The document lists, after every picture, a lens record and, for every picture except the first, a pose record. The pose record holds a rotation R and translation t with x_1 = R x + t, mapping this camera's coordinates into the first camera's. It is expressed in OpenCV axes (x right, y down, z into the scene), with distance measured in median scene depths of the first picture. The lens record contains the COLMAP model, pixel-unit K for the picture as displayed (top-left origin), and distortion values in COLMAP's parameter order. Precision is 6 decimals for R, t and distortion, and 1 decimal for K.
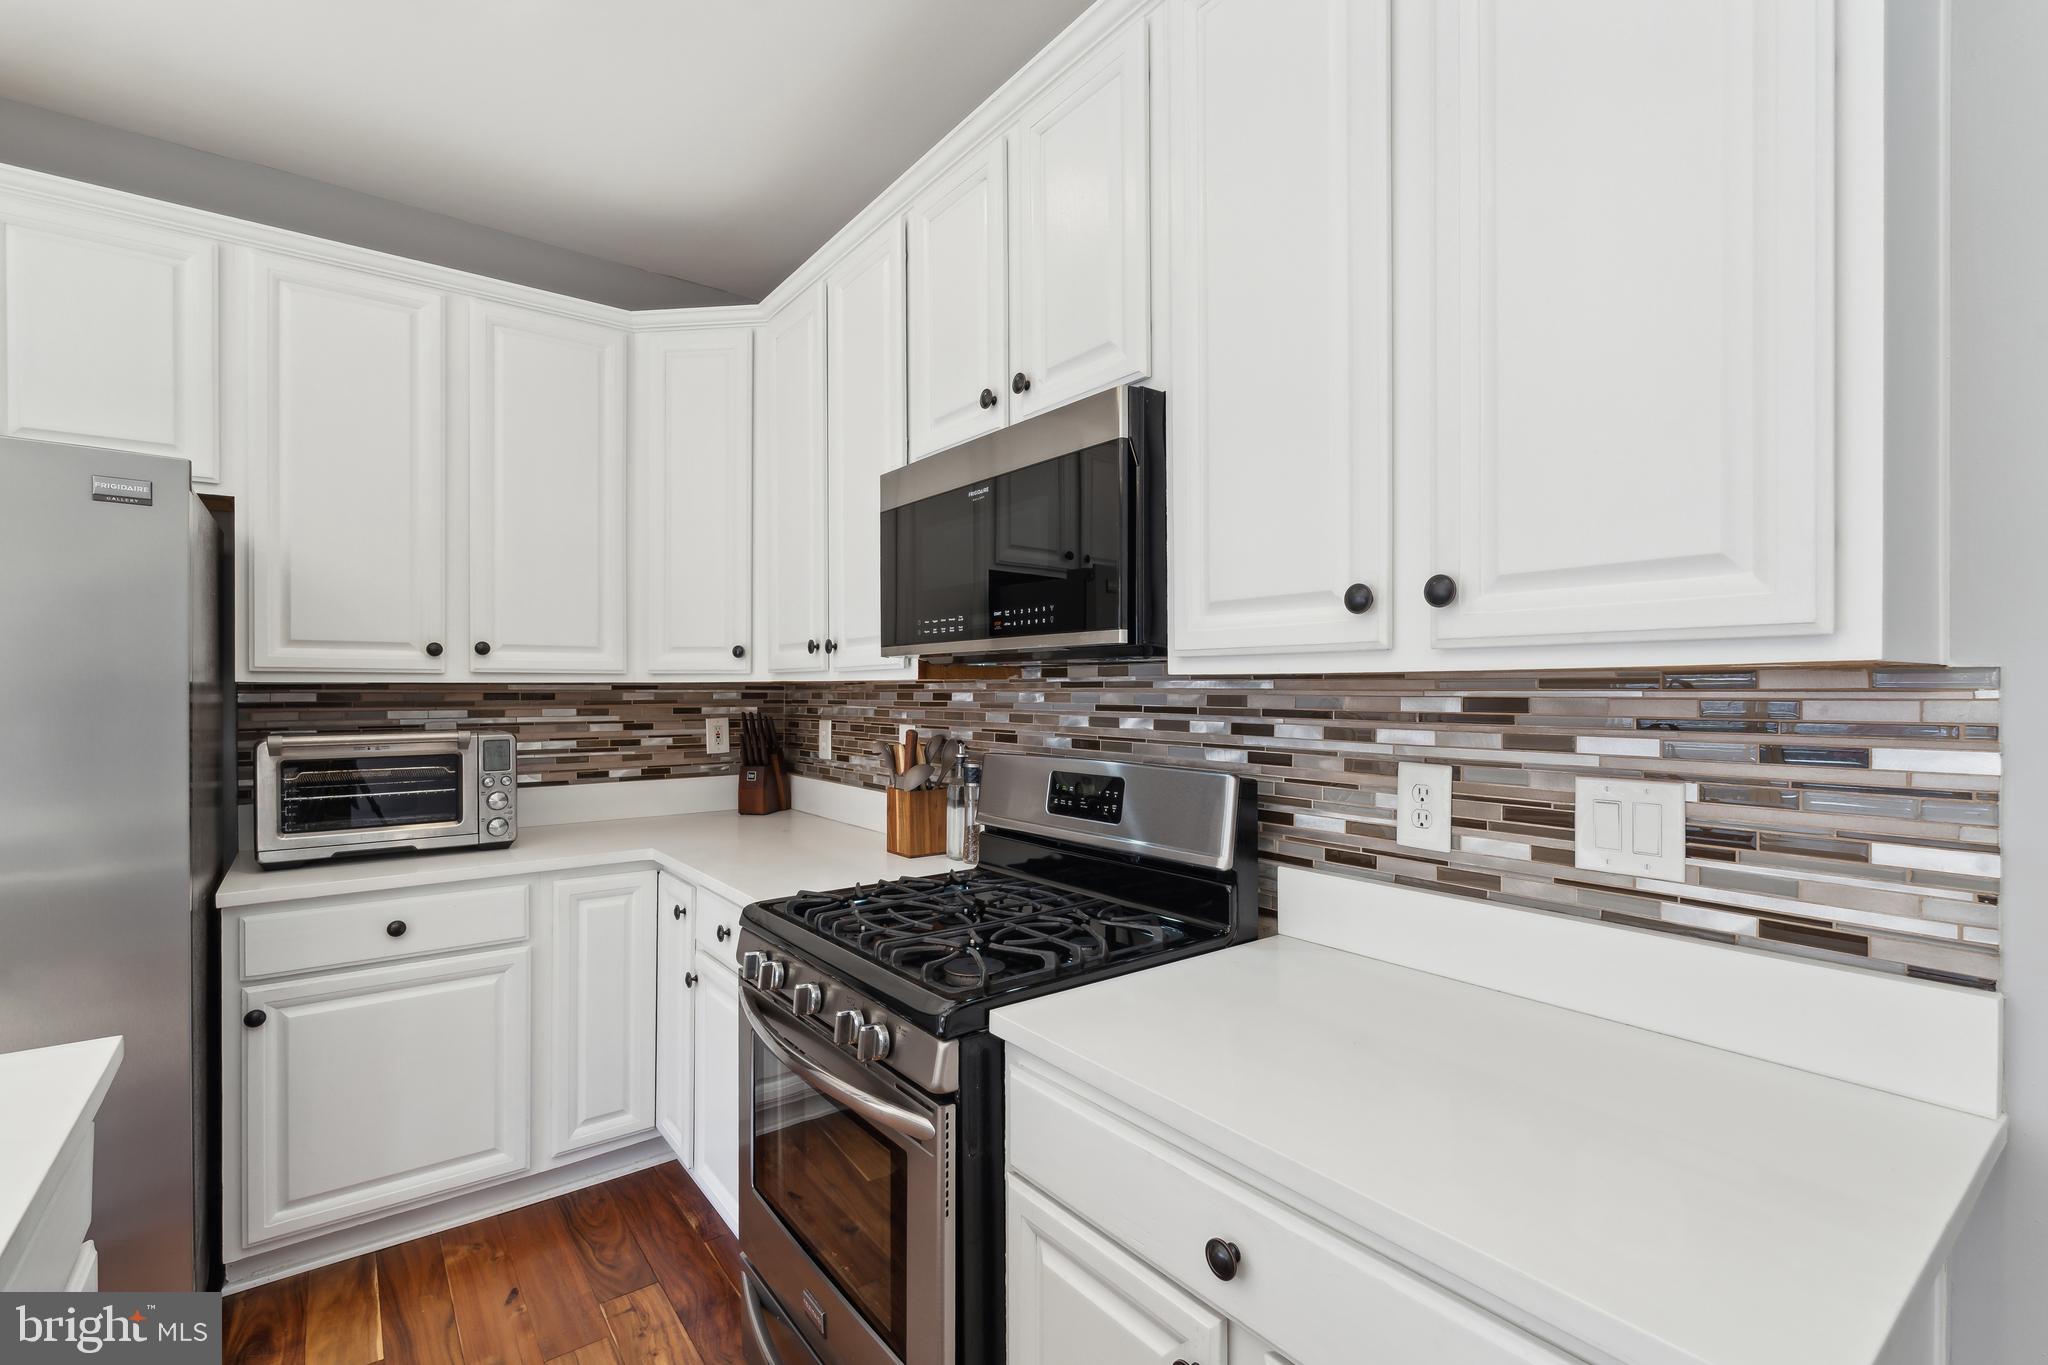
lens RADIAL K [[917.9, 0, 1016.2], [0, 917.9, 678.1], [0, 0, 1]] dist [-0.005618, -0.000001]
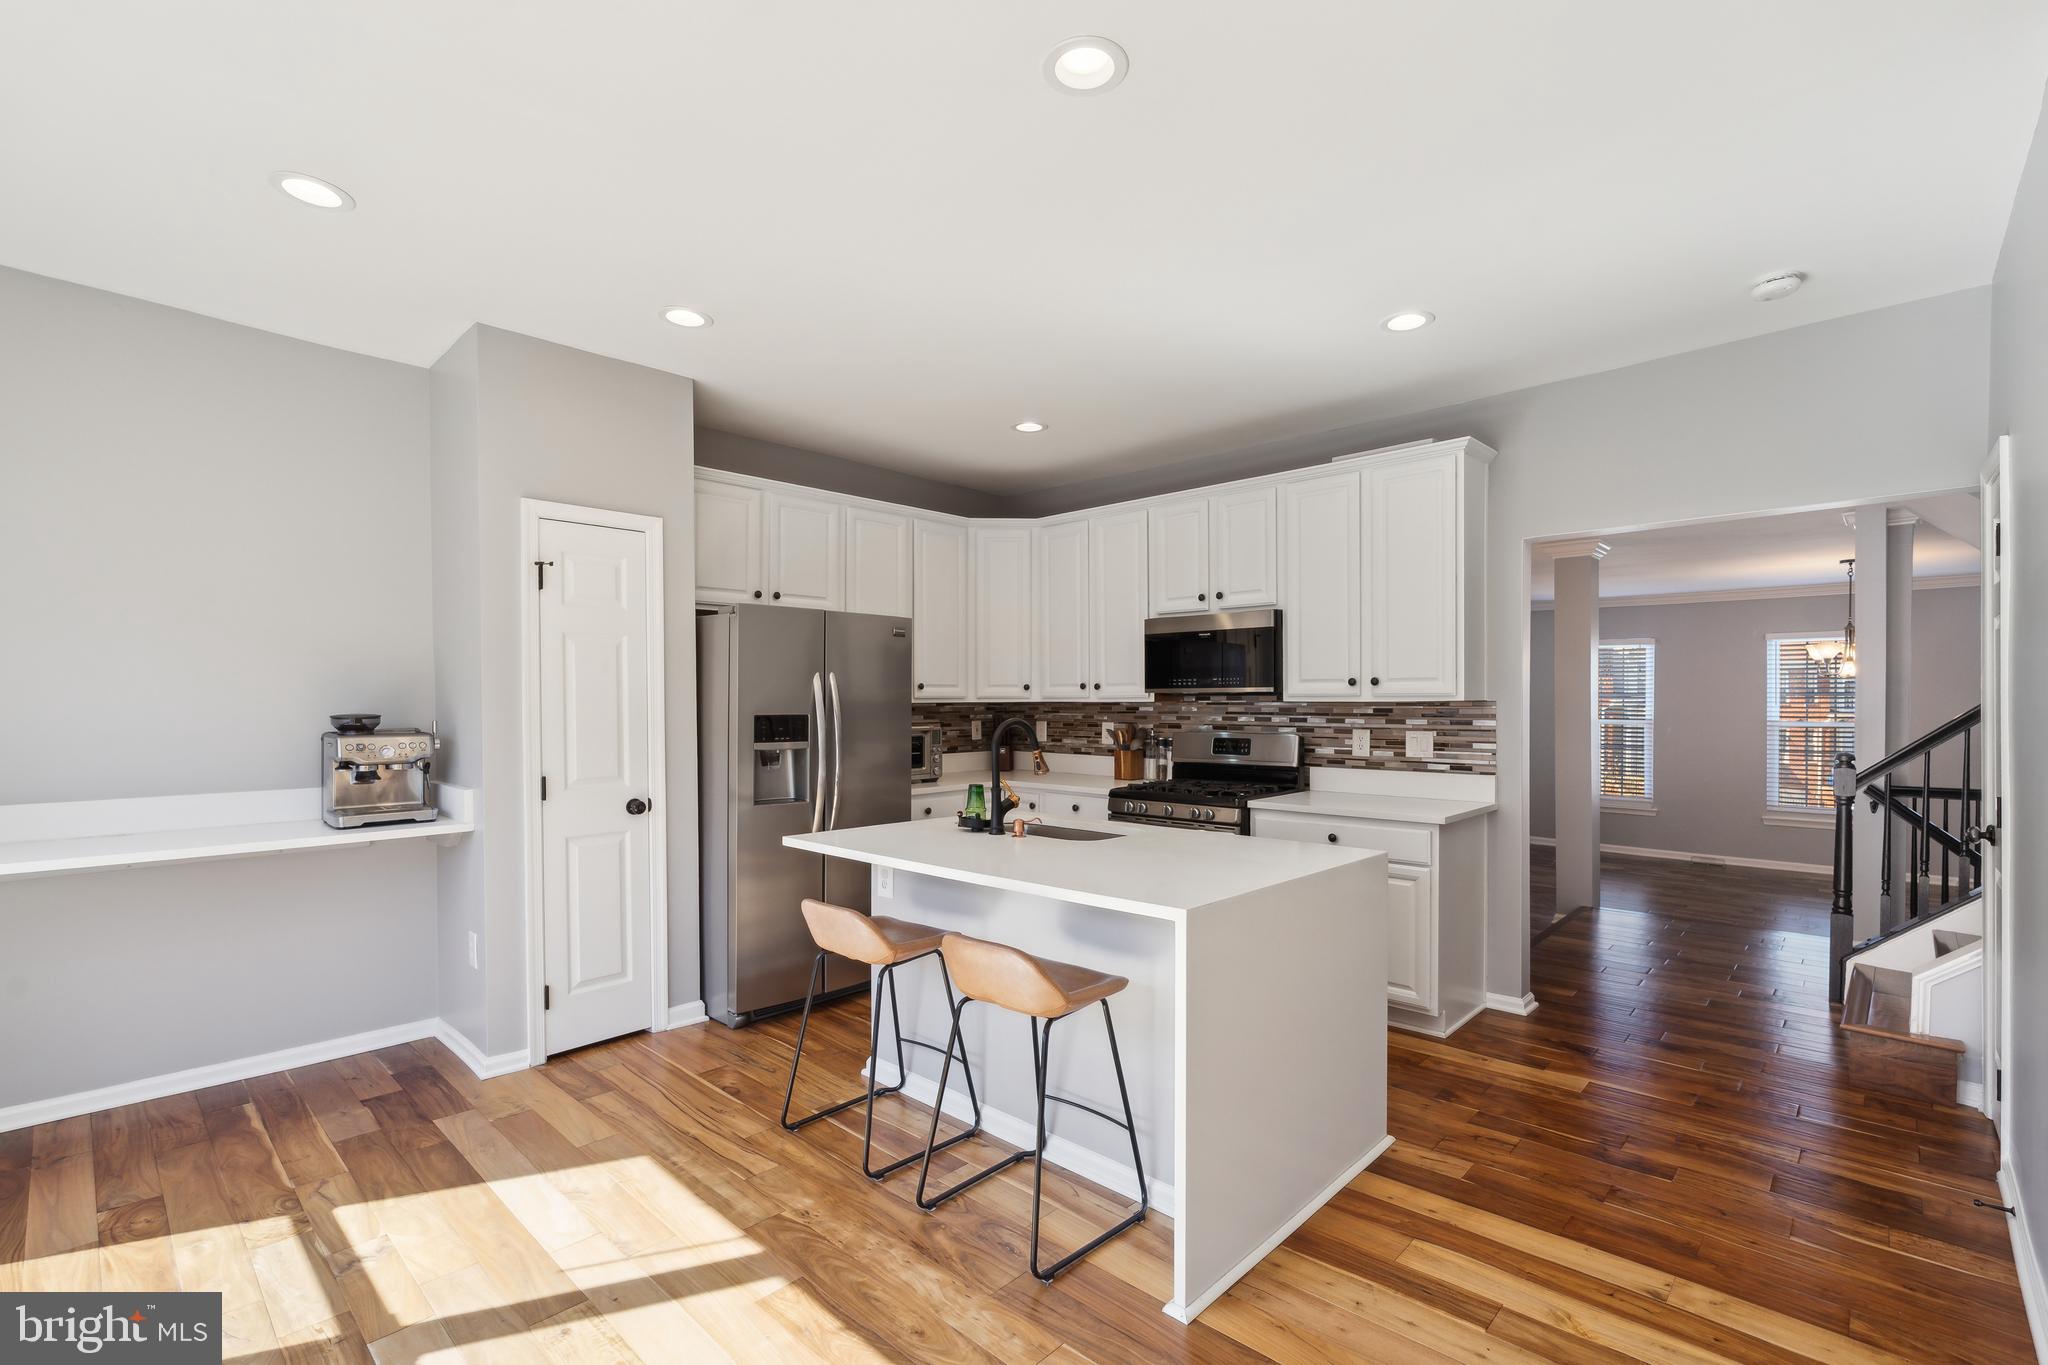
lens RADIAL K [[917.9, 0, 1006.2], [0, 917.9, 696.4], [0, 0, 1]] dist [-0.005618, -0.000001]
pose [[0.989725, -0.001534, 0.142974, -1.115972], [0.000550, 0.999976, 0.006921, -0.039342], [-0.142982, -0.006771, 0.989702, -1.790414]]
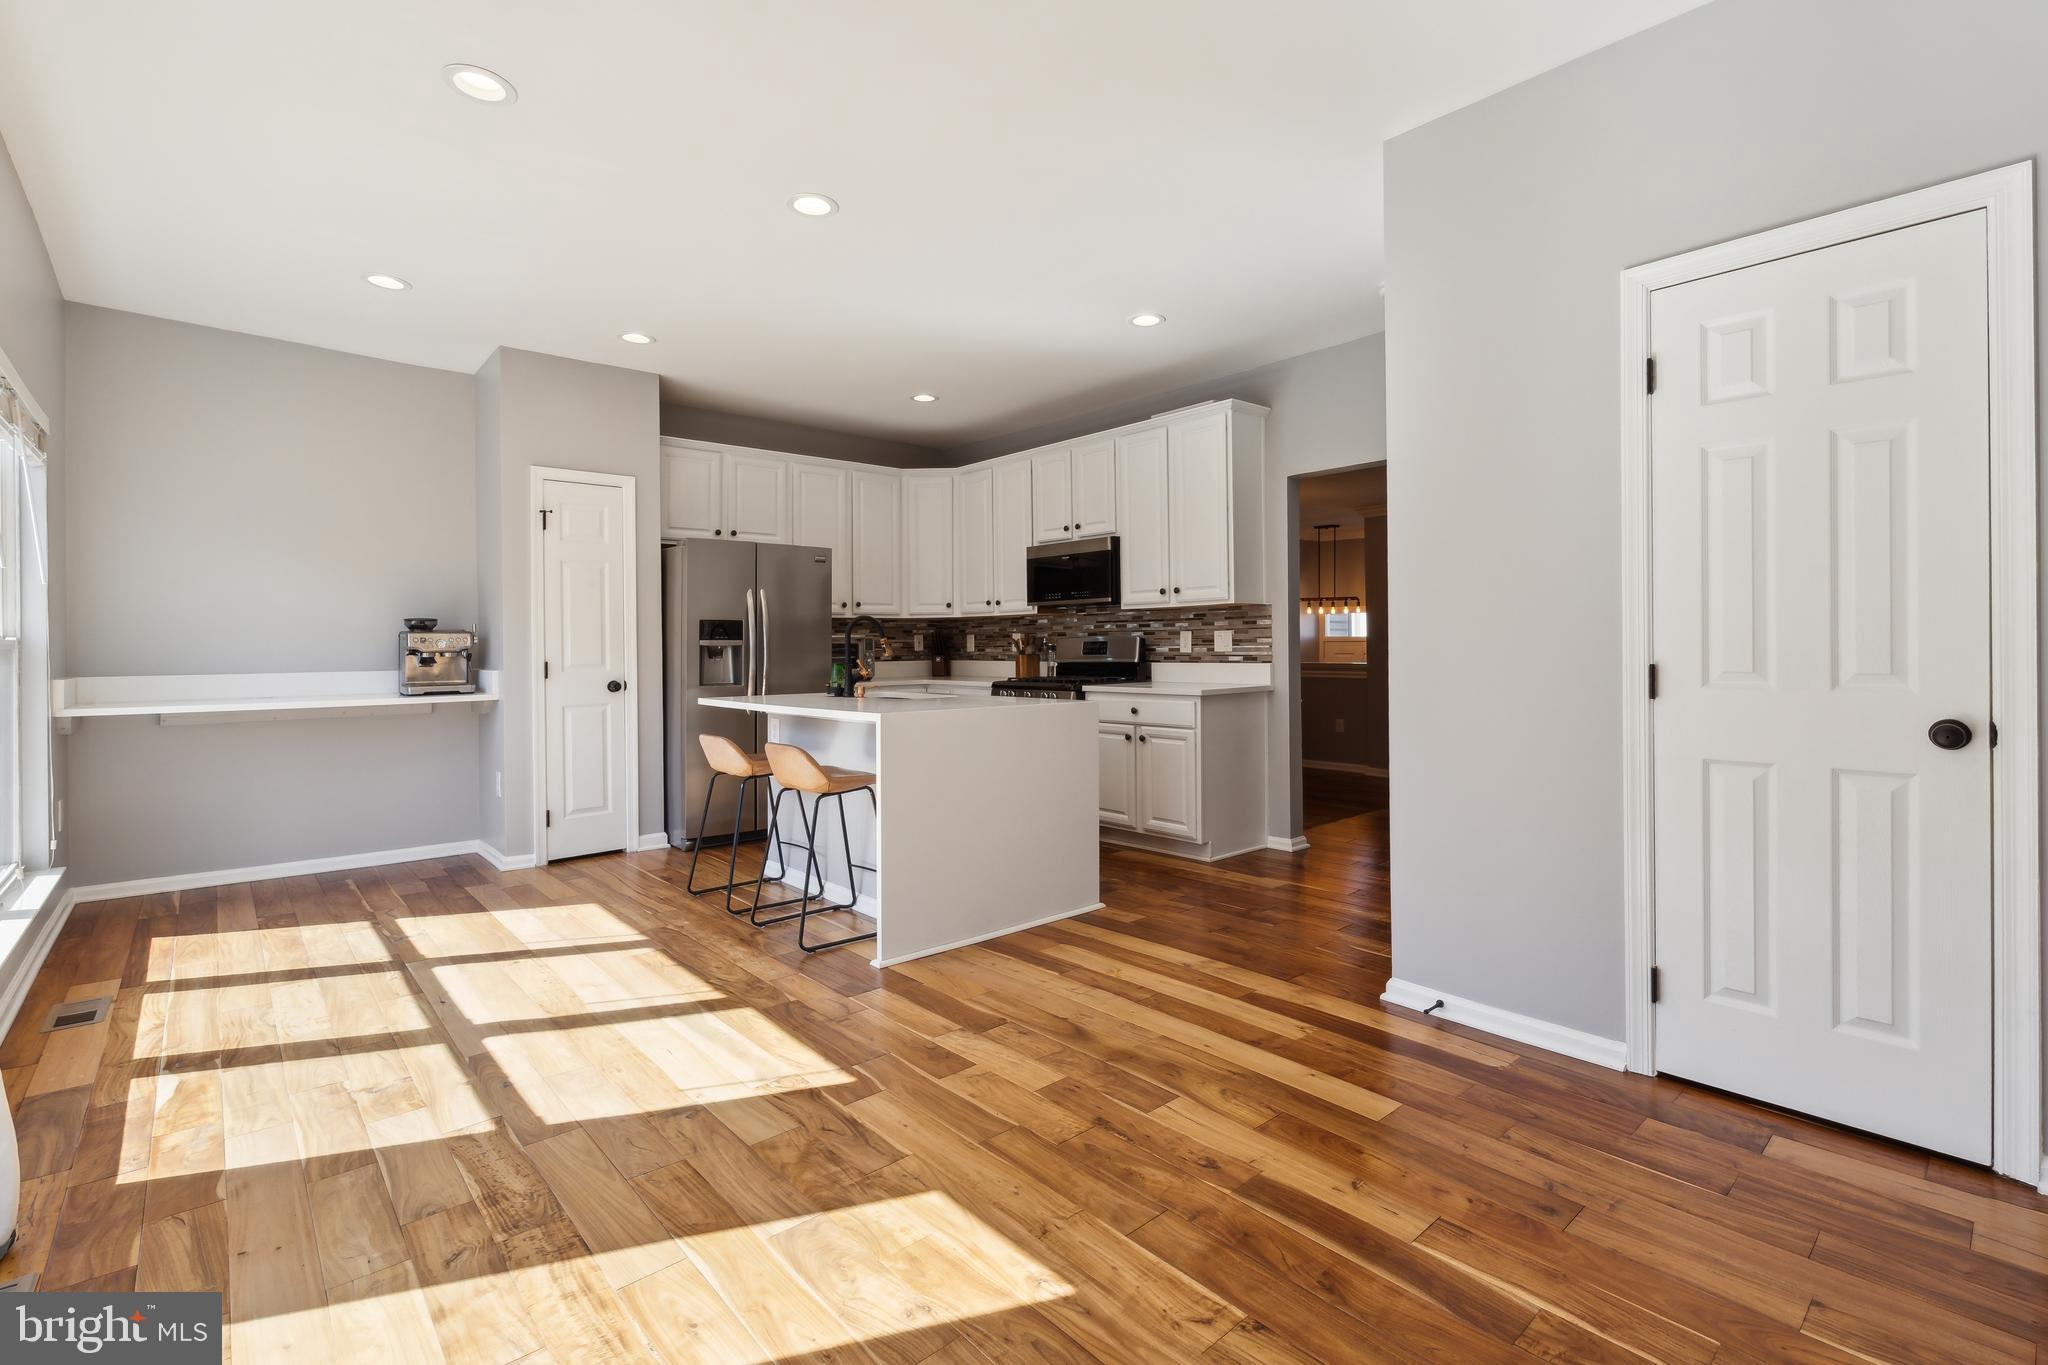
lens RADIAL K [[917.9, 0, 997.5], [0, 917.9, 625.4], [0, 0, 1]] dist [-0.005618, -0.000001]
pose [[0.998554, -0.008615, 0.053069, -0.526556], [0.009164, 0.999907, -0.010124, 0.092873], [-0.052977, 0.010595, 0.998540, -2.657658]]
